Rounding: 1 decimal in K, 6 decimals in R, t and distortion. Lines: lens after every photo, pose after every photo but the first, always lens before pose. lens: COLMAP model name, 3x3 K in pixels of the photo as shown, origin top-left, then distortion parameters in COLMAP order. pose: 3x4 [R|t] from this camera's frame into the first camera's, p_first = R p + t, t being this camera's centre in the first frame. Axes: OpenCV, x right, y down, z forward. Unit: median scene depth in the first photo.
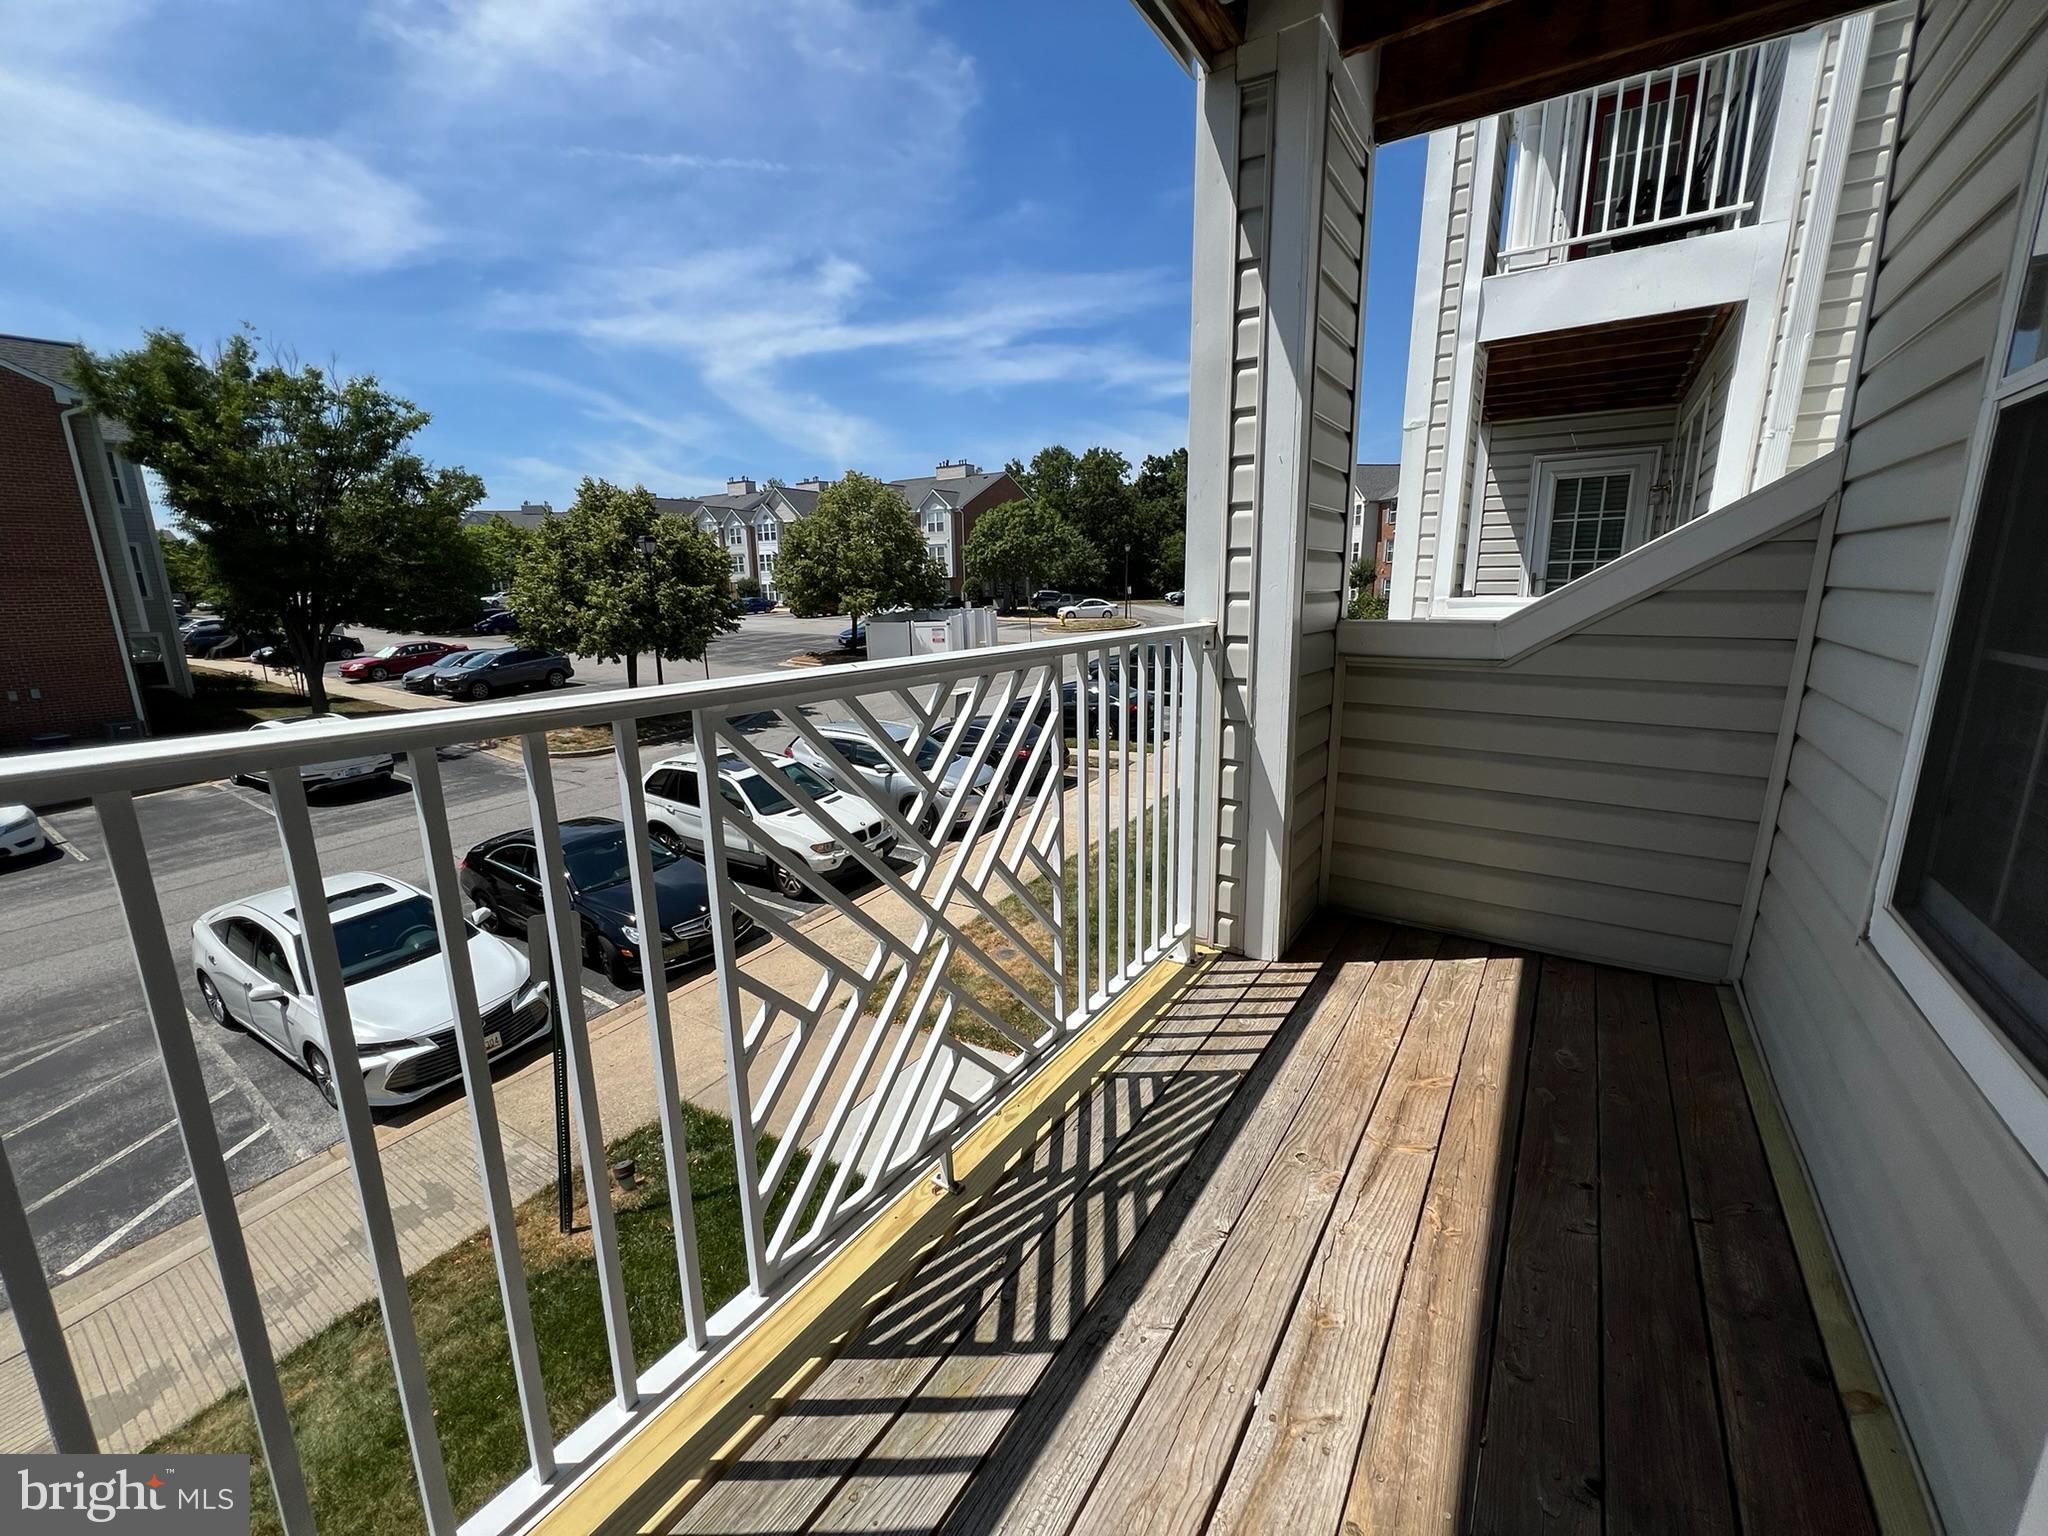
lens RADIAL K [[822.9, 0, 1021.5], [0, 822.9, 763.2], [0, 0, 1]] dist [0.001037, 0.000096]
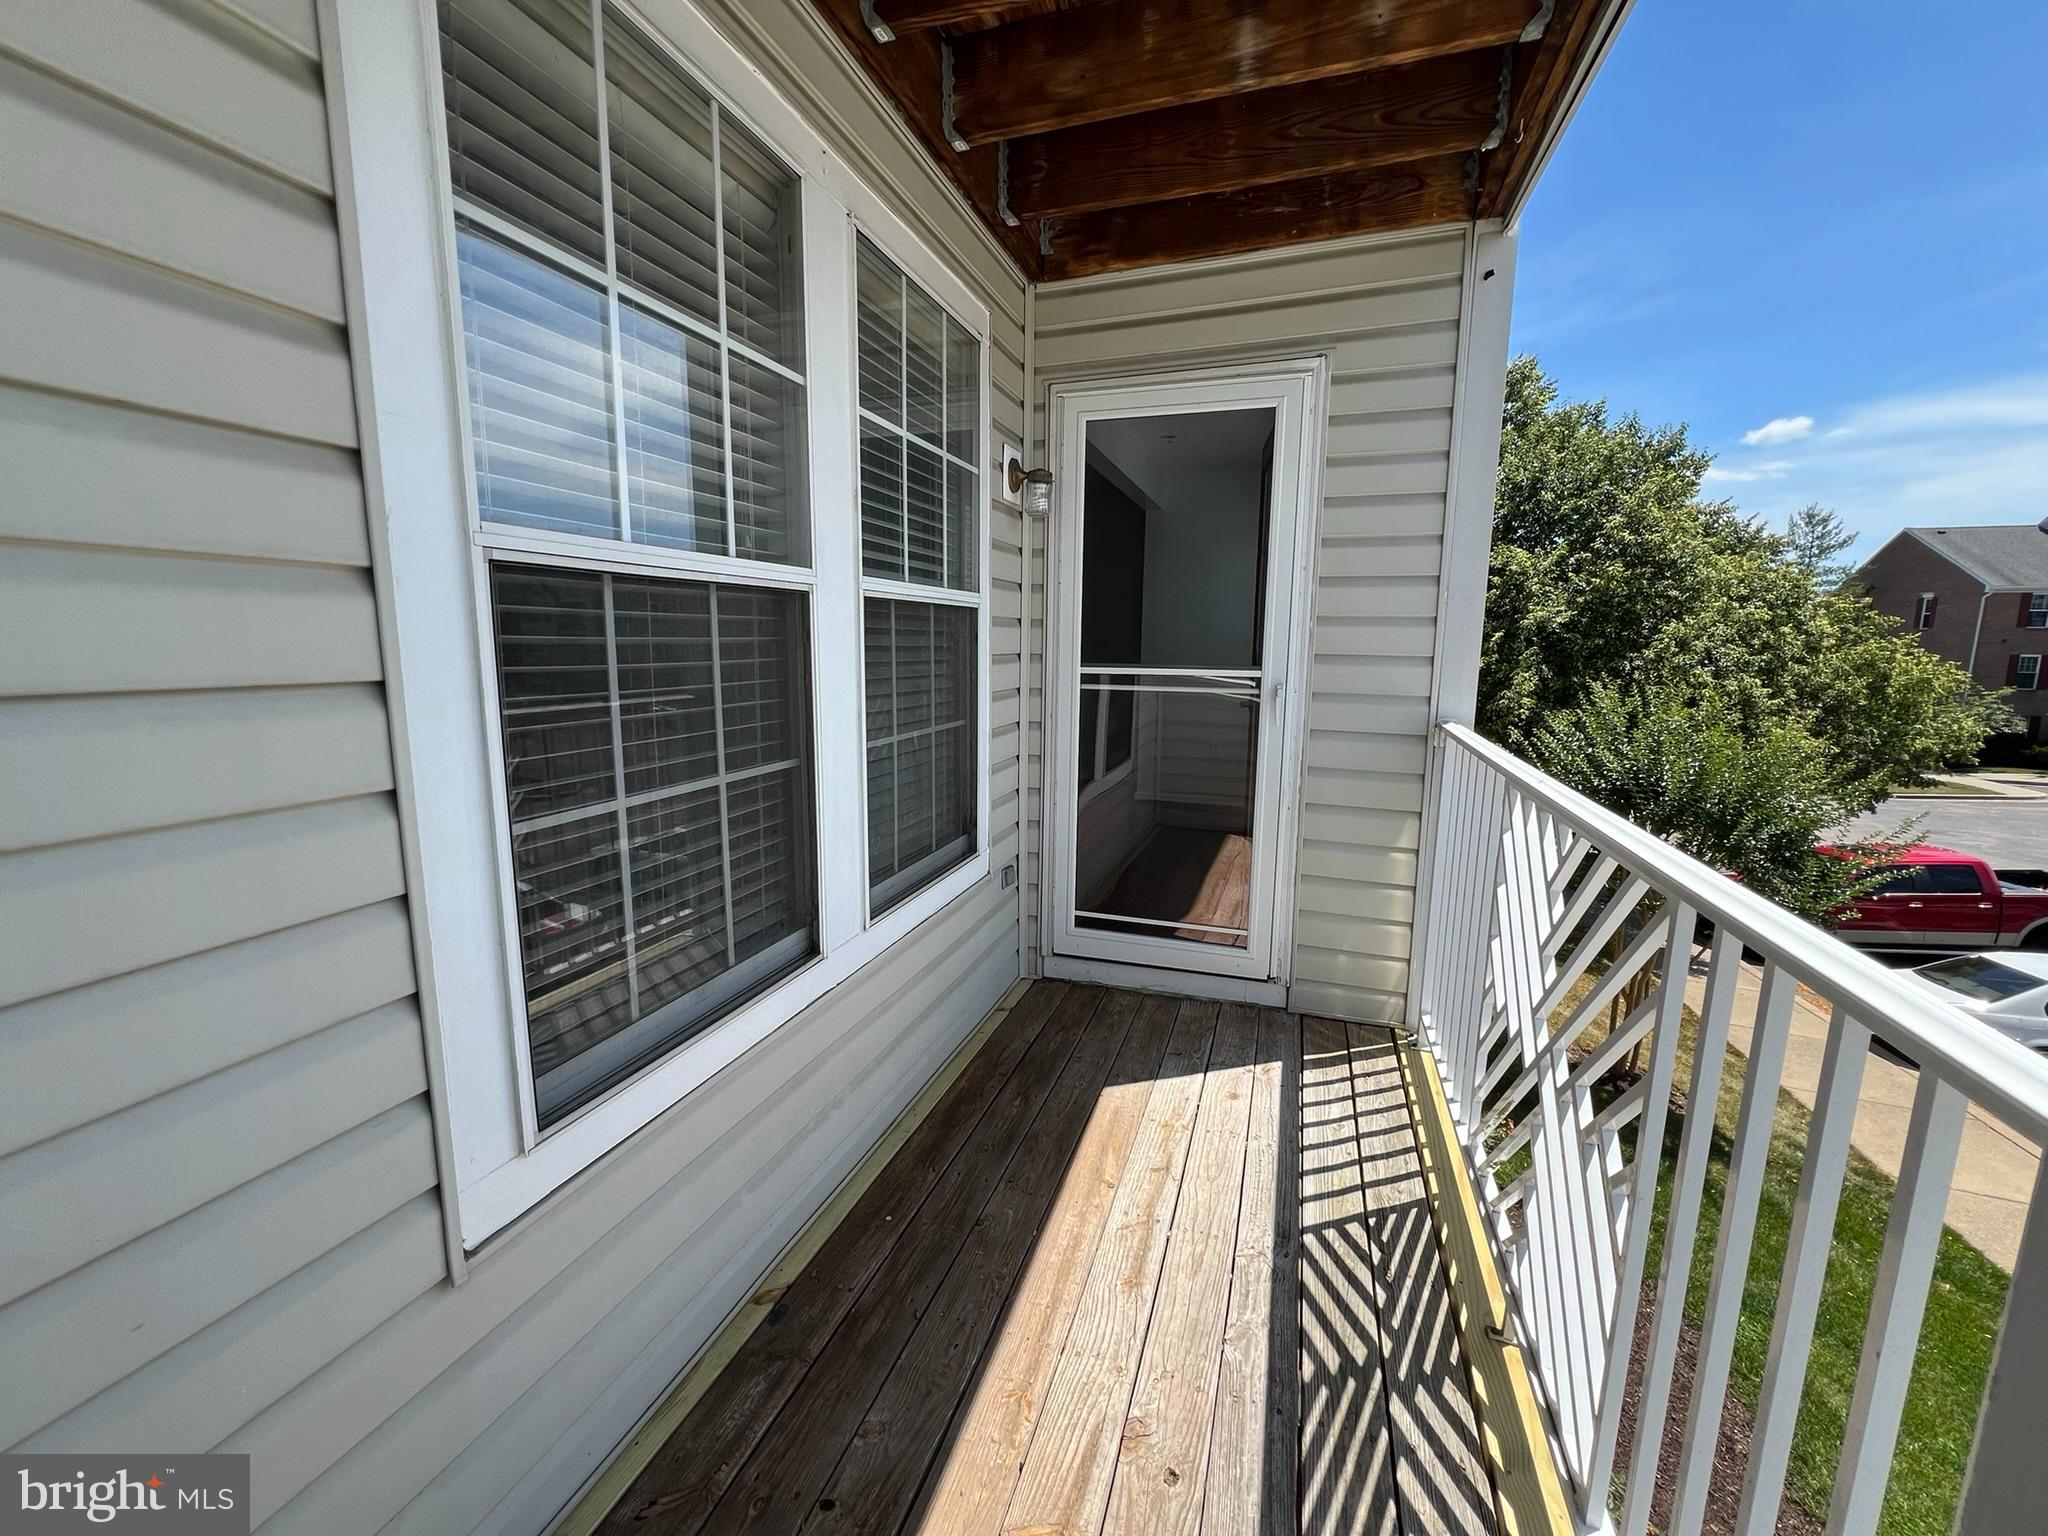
lens RADIAL K [[822.9, 0, 1020.6], [0, 822.9, 770.5], [0, 0, 1]] dist [0.001037, 0.000096]
pose [[-0.965515, 0.048007, -0.255884, 0.799435], [-0.050929, 0.929037, 0.366464, -0.503304], [0.255319, 0.366858, -0.894554, 1.758751]]
